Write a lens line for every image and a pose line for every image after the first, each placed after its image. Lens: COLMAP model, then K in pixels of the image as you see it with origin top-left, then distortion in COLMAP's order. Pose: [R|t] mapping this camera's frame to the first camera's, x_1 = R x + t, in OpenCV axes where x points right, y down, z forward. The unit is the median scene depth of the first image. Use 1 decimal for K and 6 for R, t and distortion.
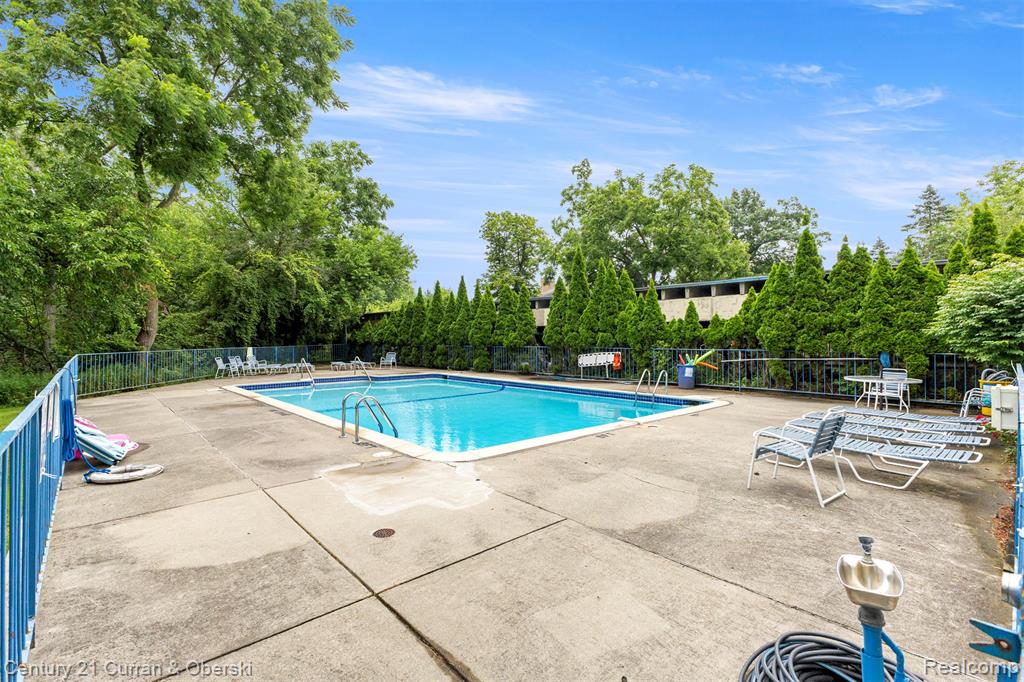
lens RADIAL K [[471.6, 0, 512.2], [0, 471.6, 335.7], [0, 0, 1]] dist [0.001495, 0.000060]
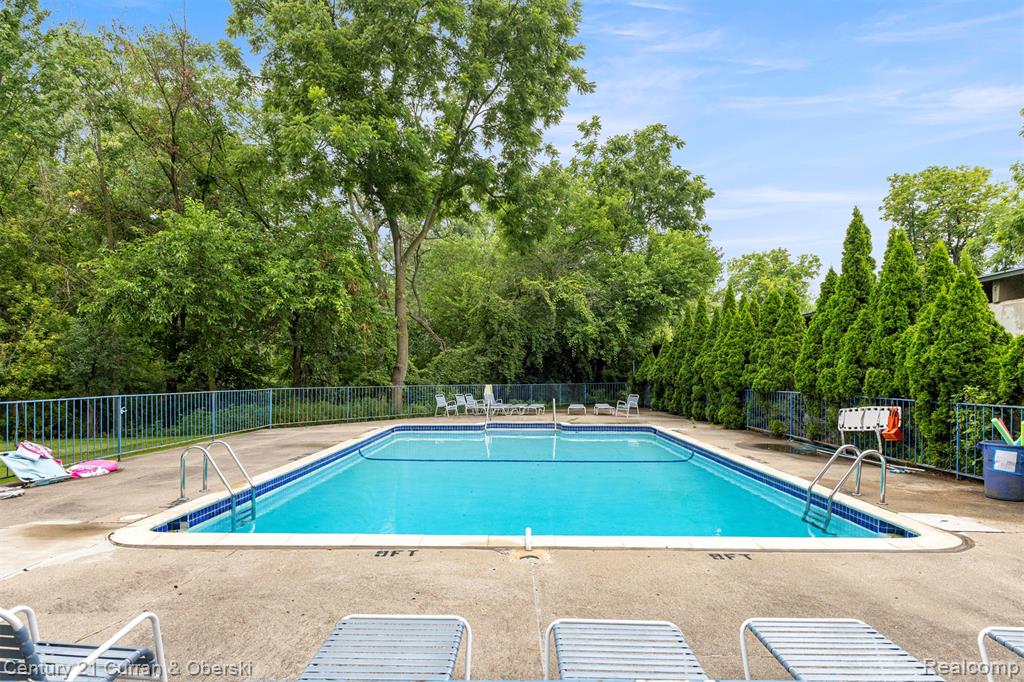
lens RADIAL K [[584.7, 0, 509.4], [0, 584.7, 386.3], [0, 0, 1]] dist [-0.002068, -0.001233]
pose [[0.737103, 0.019555, -0.675497, 0.236244], [-0.002274, 0.999647, 0.026457, -0.002089], [0.675776, -0.017966, 0.736888, 0.180103]]
